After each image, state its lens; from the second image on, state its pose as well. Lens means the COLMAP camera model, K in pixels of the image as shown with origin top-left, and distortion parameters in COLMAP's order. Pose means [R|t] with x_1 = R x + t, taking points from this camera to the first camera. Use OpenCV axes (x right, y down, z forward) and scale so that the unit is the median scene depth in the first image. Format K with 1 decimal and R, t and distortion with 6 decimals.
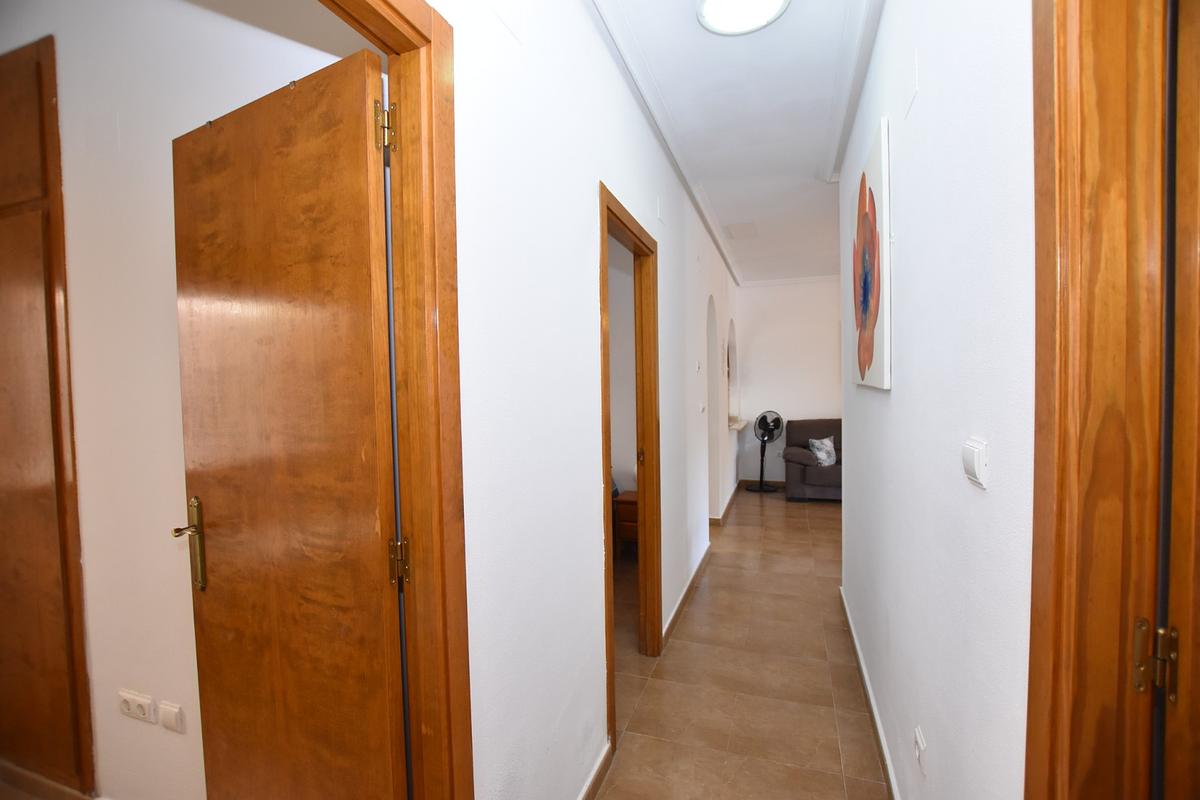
lens RADIAL K [[523.1, 0, 611.1], [0, 523.1, 401.4], [0, 0, 1]] dist [-0.030285, 0.003371]
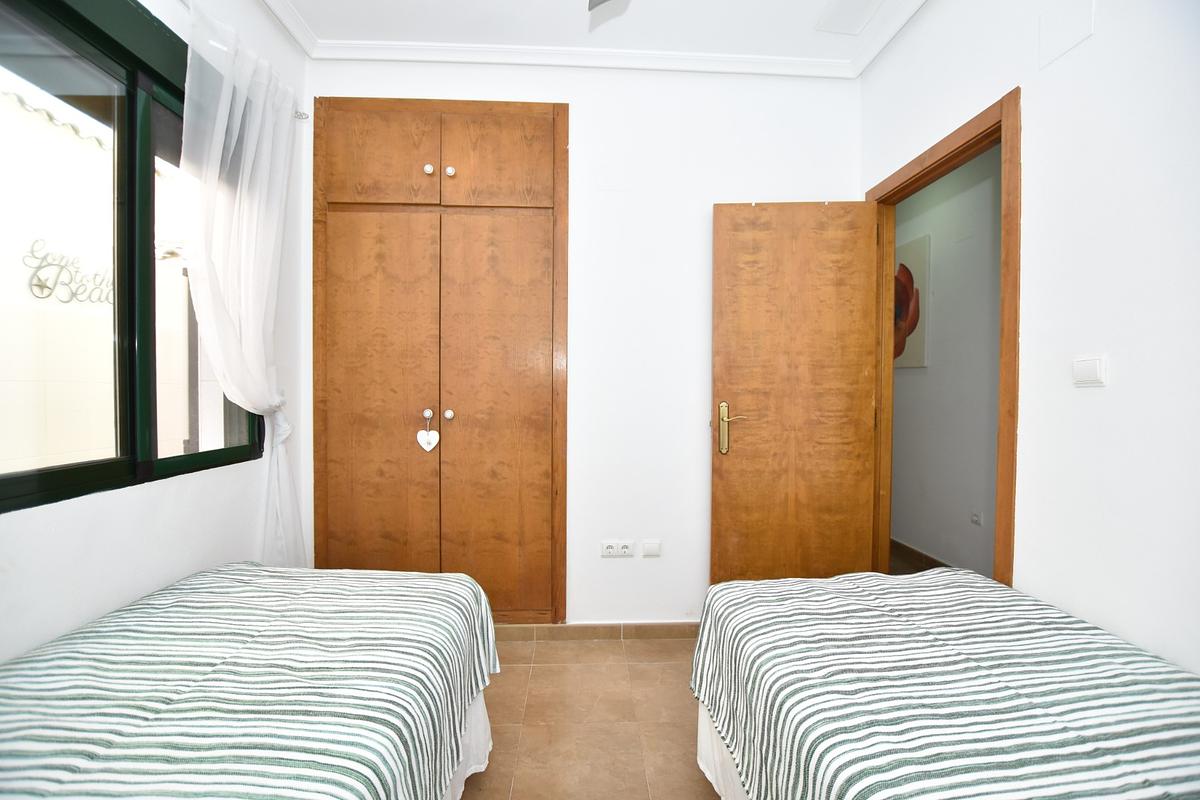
lens RADIAL K [[523.1, 0, 630.6], [0, 523.1, 406.6], [0, 0, 1]] dist [-0.030285, 0.003371]
pose [[0.921707, 0.020244, 0.387359, -2.137489], [-0.012035, 0.999649, -0.023606, 0.294475], [-0.387701, 0.017096, 0.921627, -0.664911]]
